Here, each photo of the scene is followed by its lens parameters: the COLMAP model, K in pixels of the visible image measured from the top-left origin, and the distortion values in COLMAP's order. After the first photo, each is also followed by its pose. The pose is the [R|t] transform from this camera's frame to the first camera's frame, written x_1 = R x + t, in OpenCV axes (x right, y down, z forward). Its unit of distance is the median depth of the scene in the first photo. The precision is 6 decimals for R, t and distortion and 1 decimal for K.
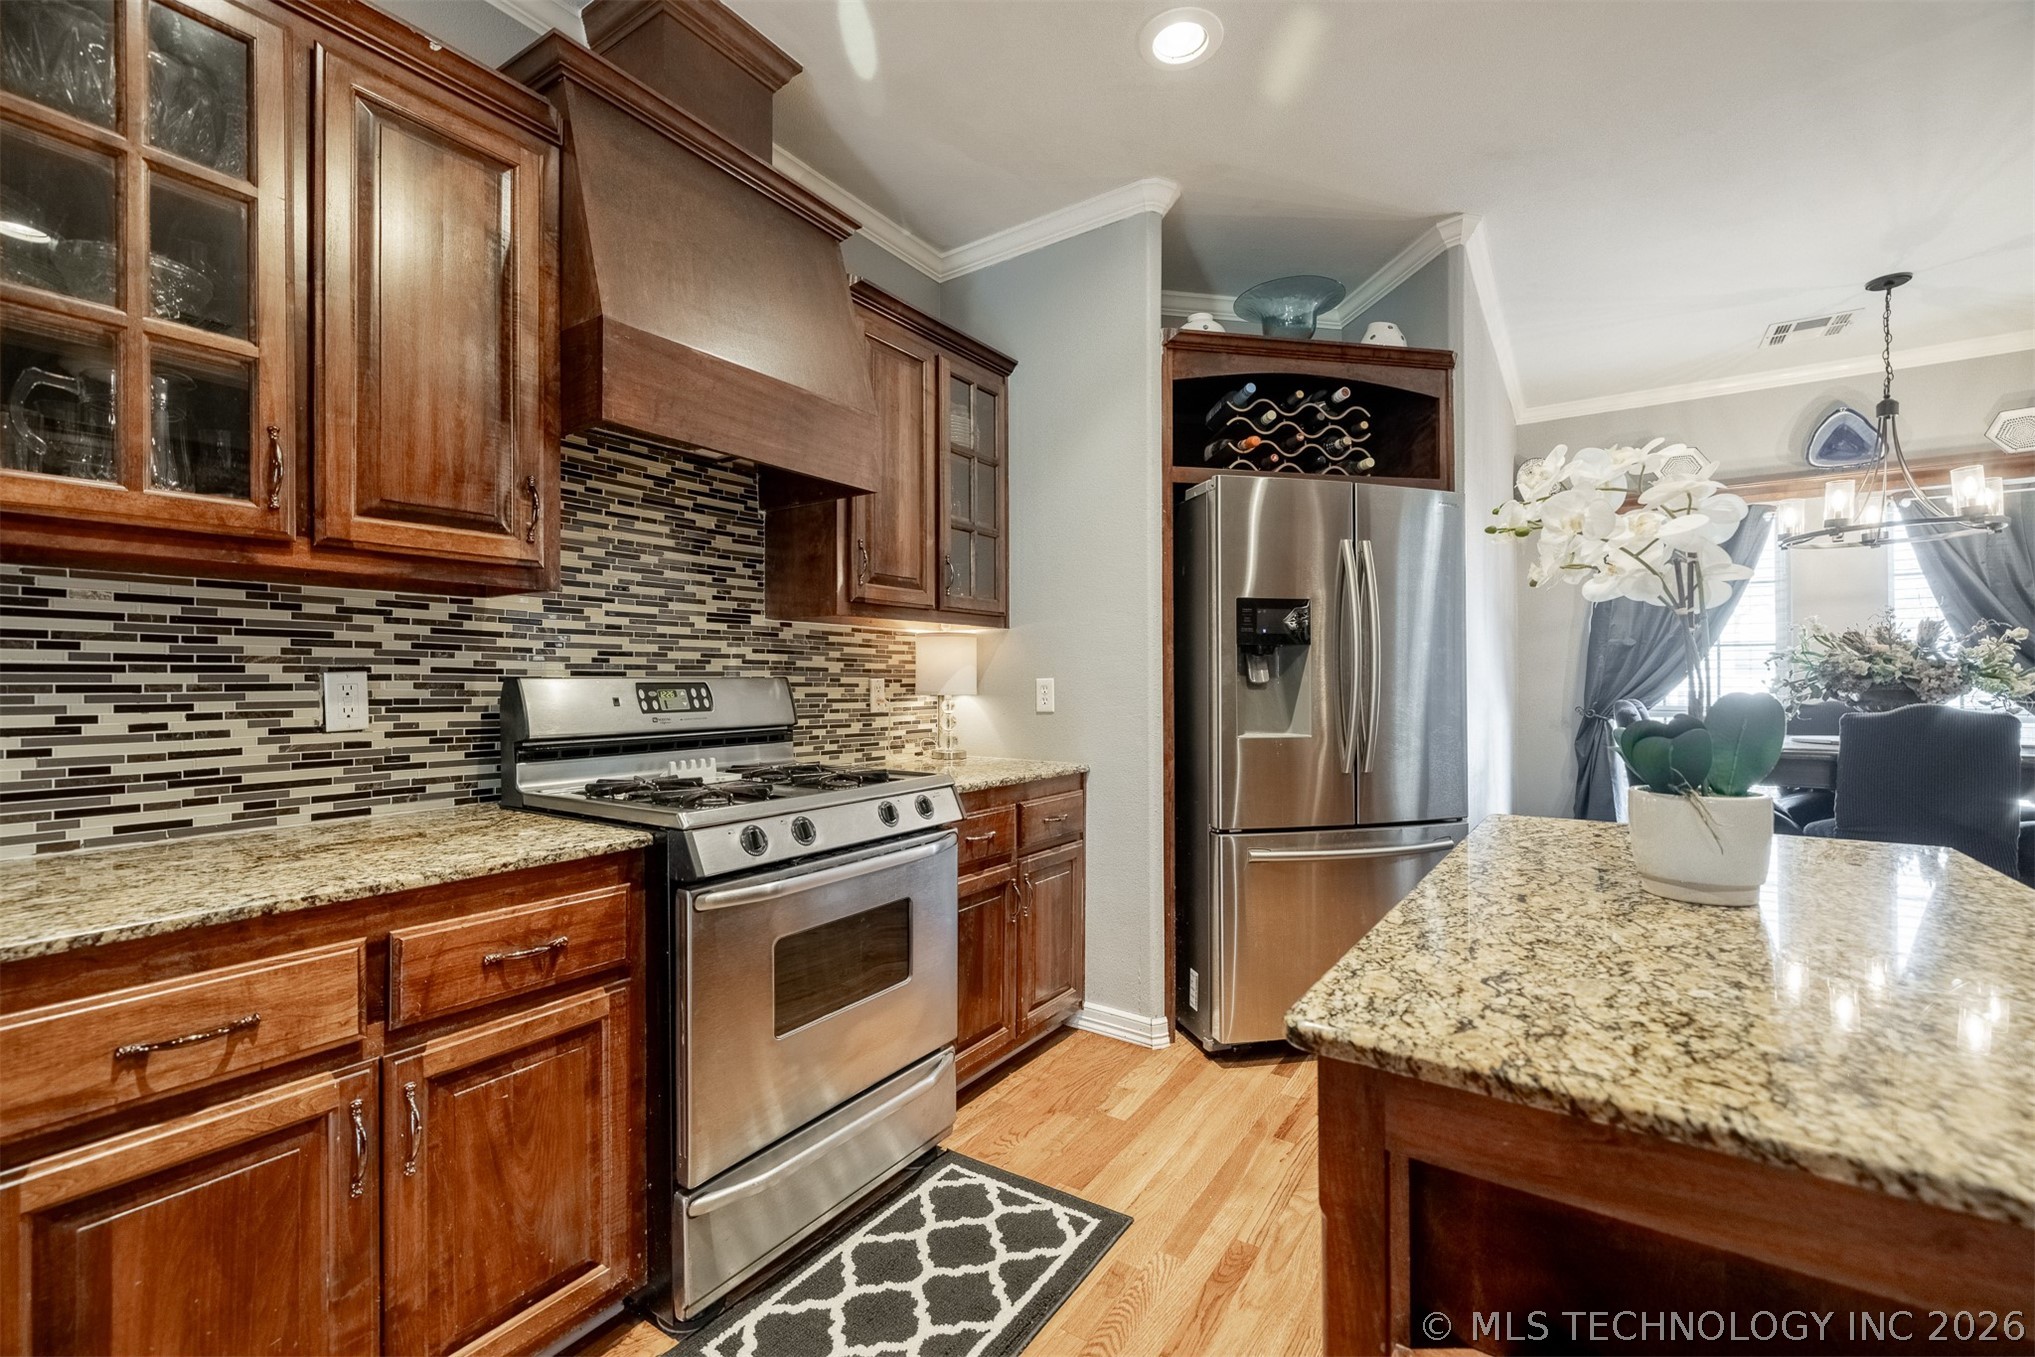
lens RADIAL K [[861.6, 0, 1013.2], [0, 861.6, 677.2], [0, 0, 1]] dist [0.002167, 0.000070]
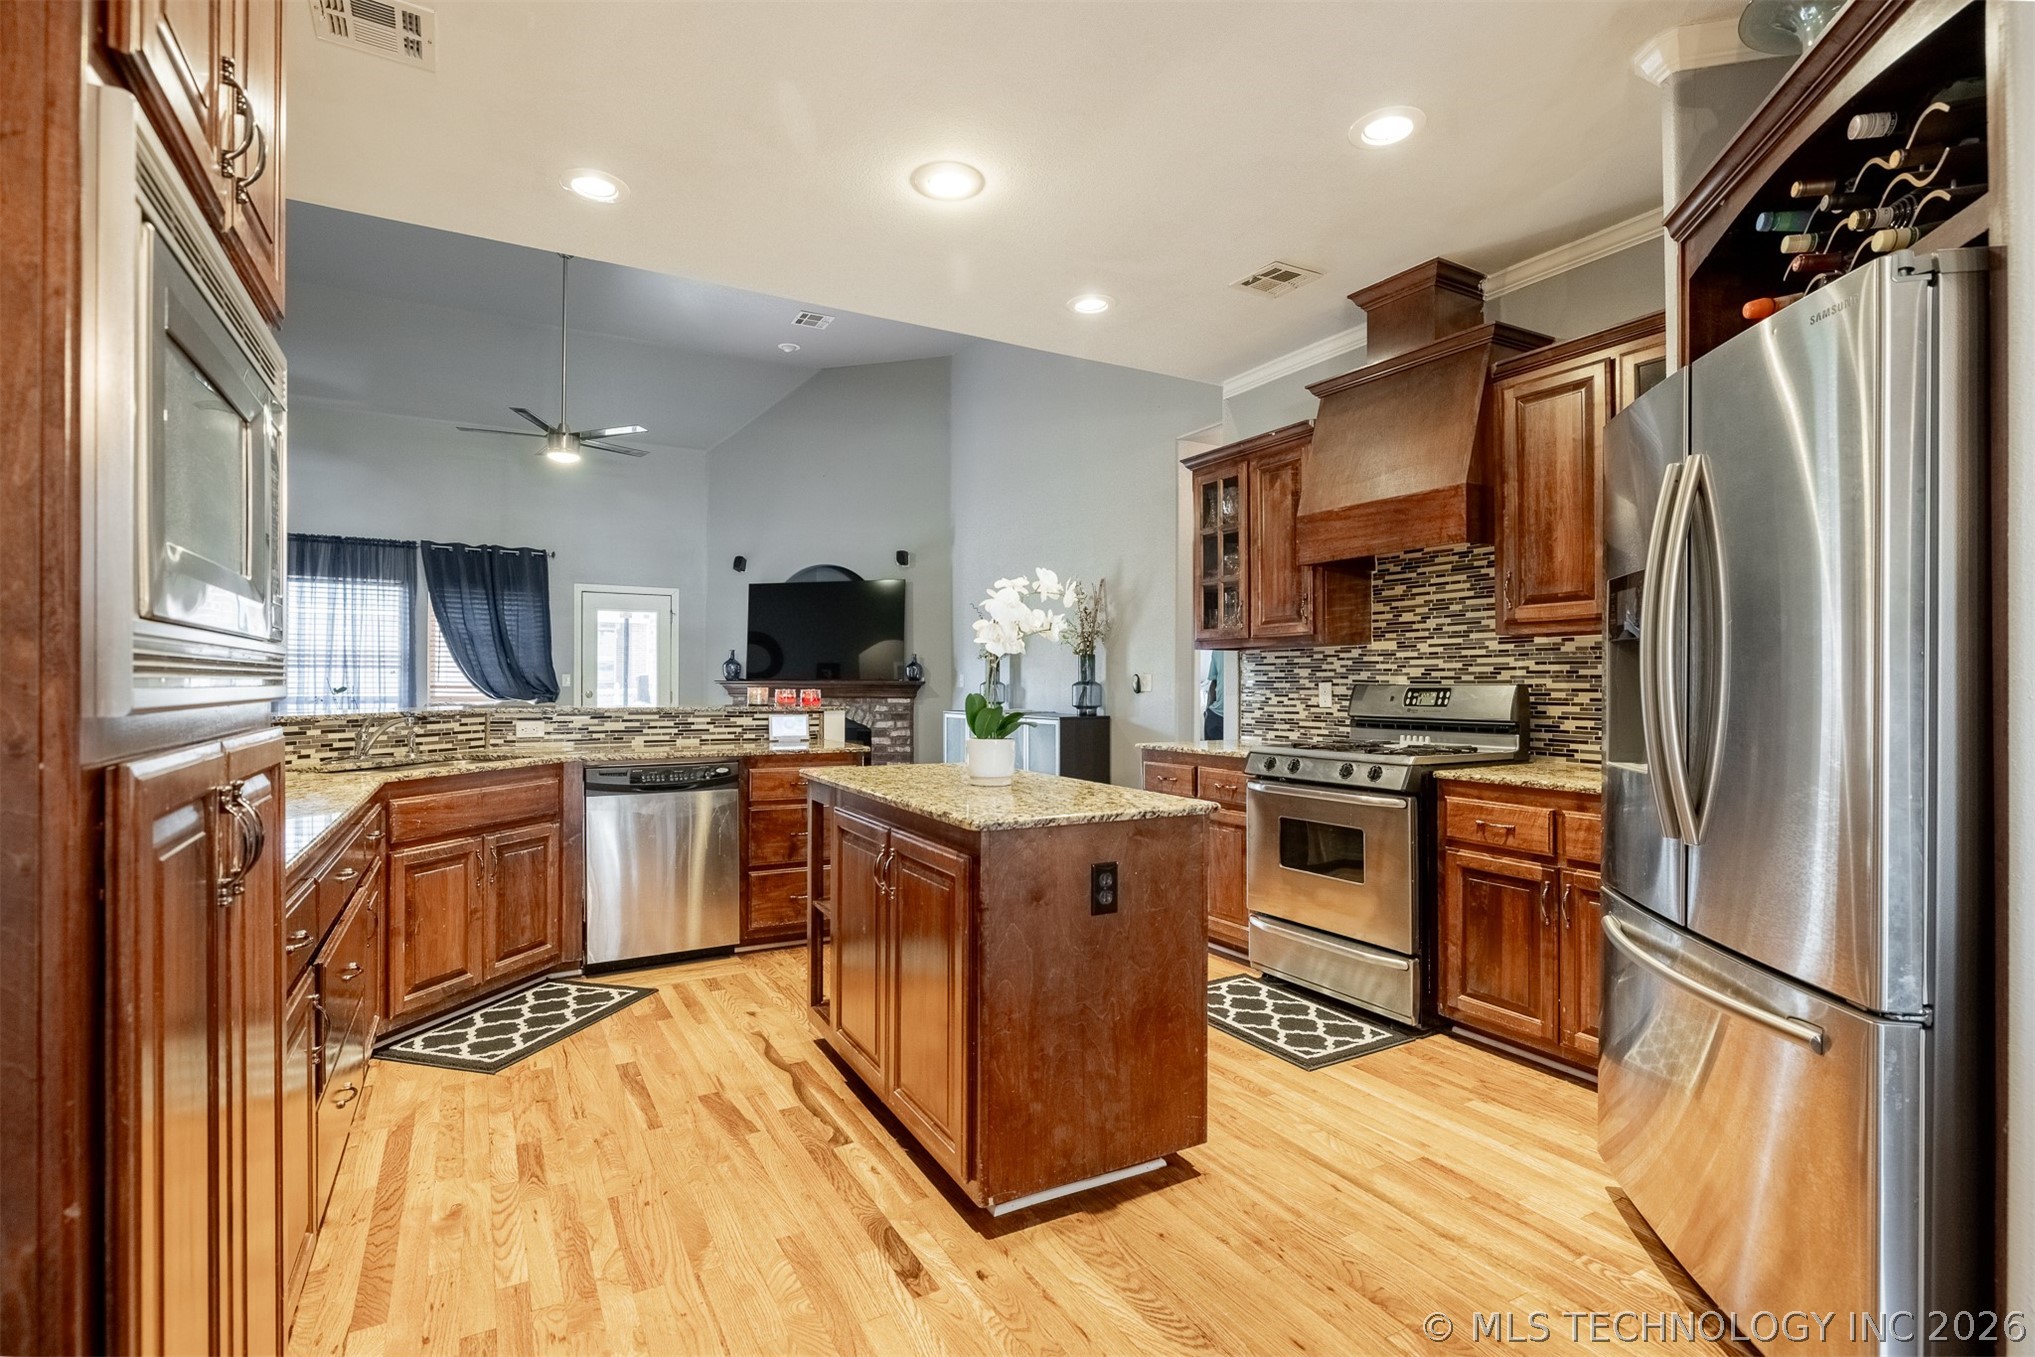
lens RADIAL K [[944.5, 0, 1011.8], [0, 944.5, 674.8], [0, 0, 1]] dist [-0.007353, -0.000261]
pose [[-0.444314, -0.007244, -0.895842, 1.529385], [0.004321, 0.999938, -0.010228, -0.003386], [0.895861, -0.008415, -0.444255, 1.104314]]
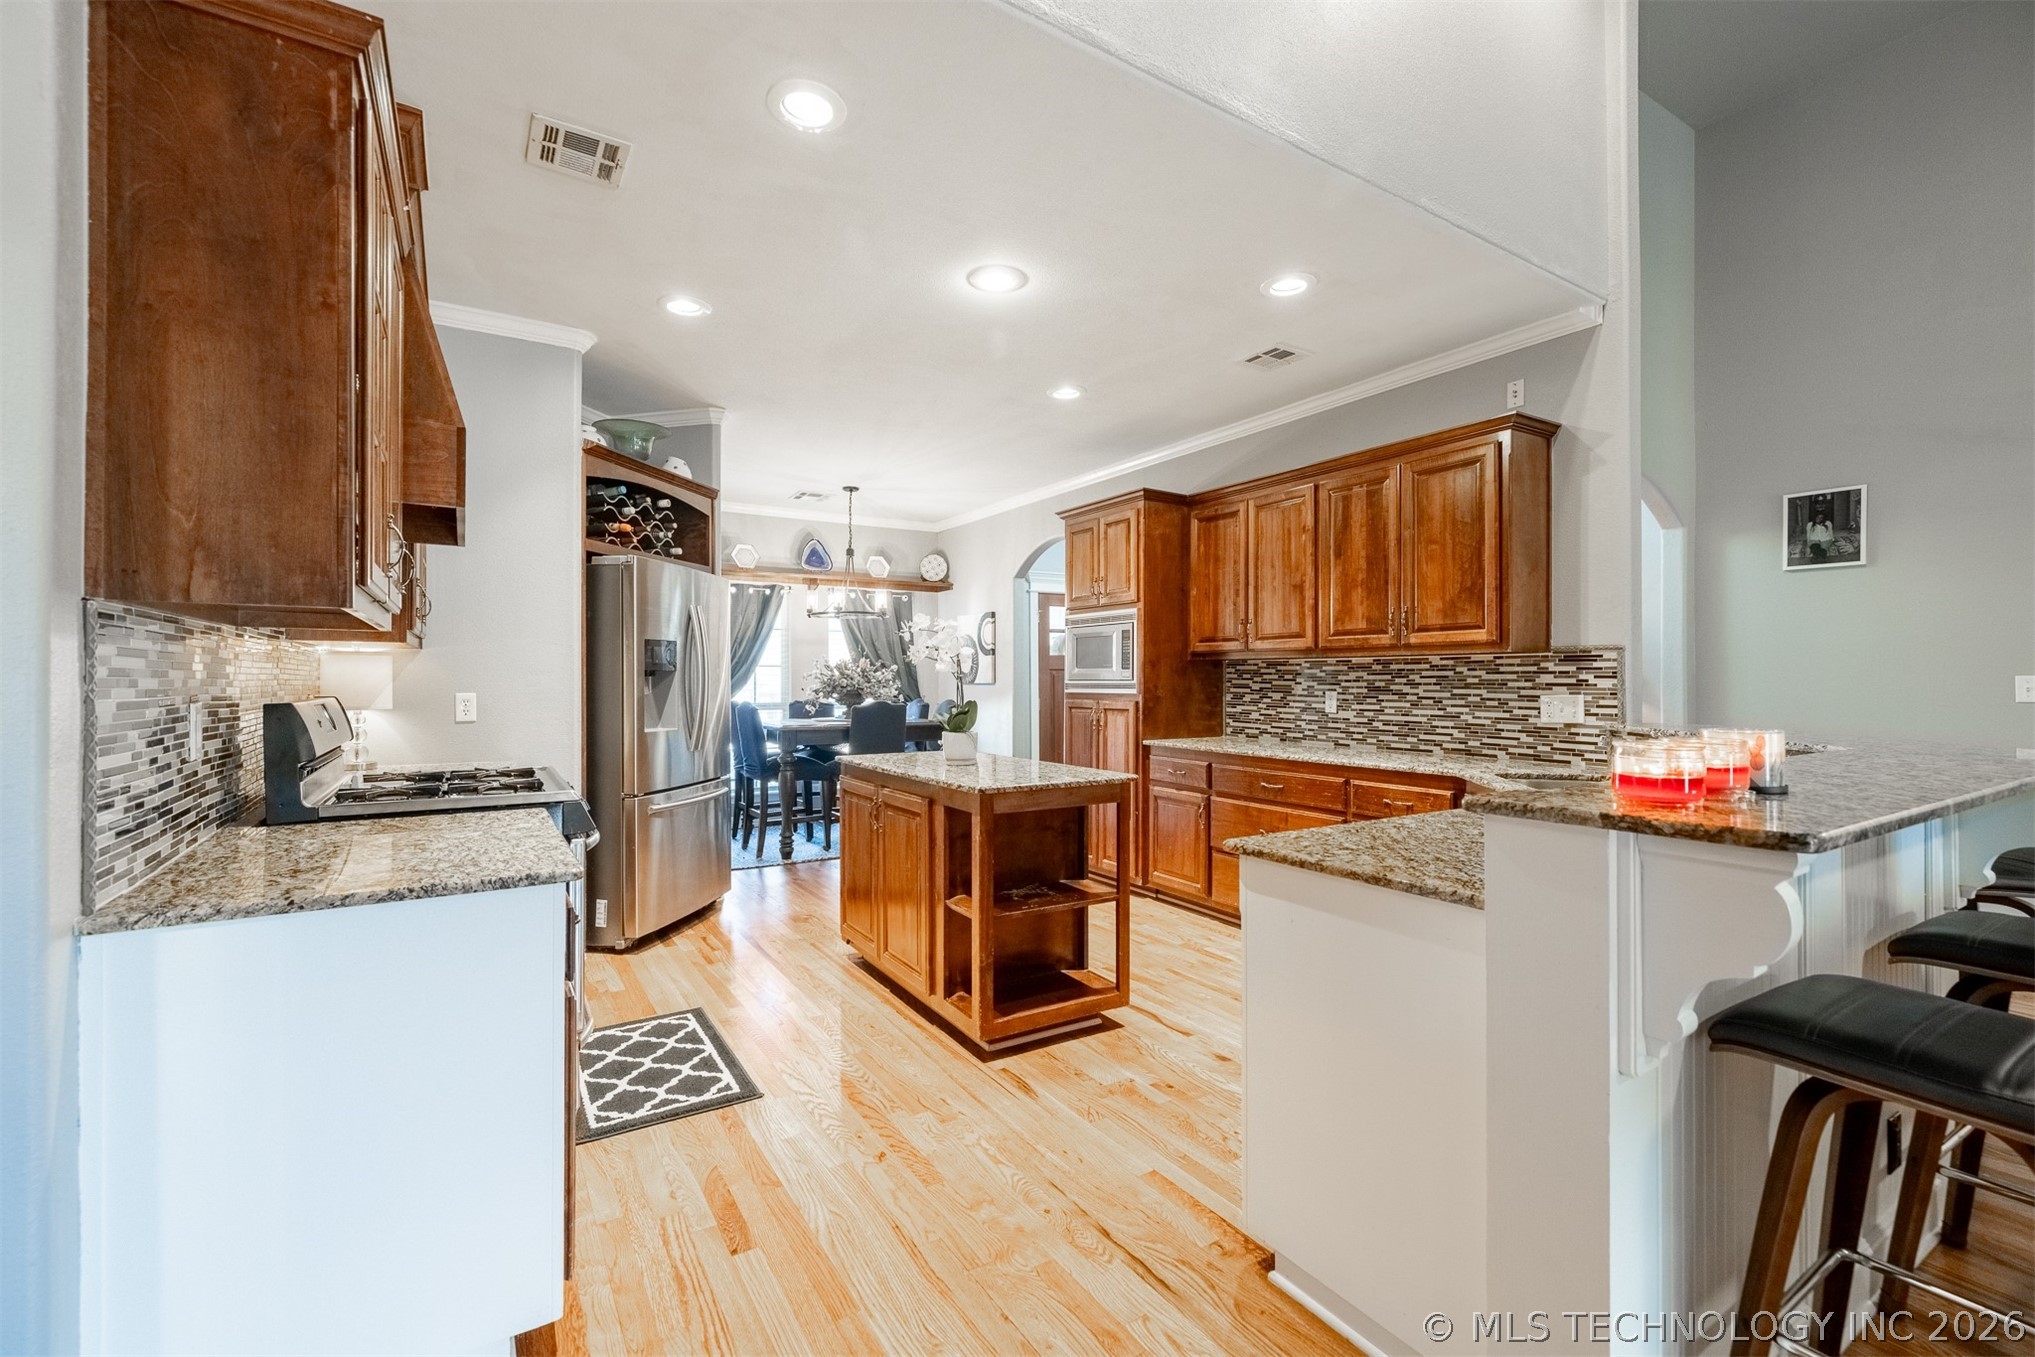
lens RADIAL K [[861.6, 0, 1013.2], [0, 861.6, 677.2], [0, 0, 1]] dist [0.002167, 0.000070]
pose [[0.401537, 0.005215, 0.915828, -1.056705], [-0.006916, 0.999973, -0.002662, -0.031867], [-0.915817, -0.005265, 0.401562, -0.235947]]
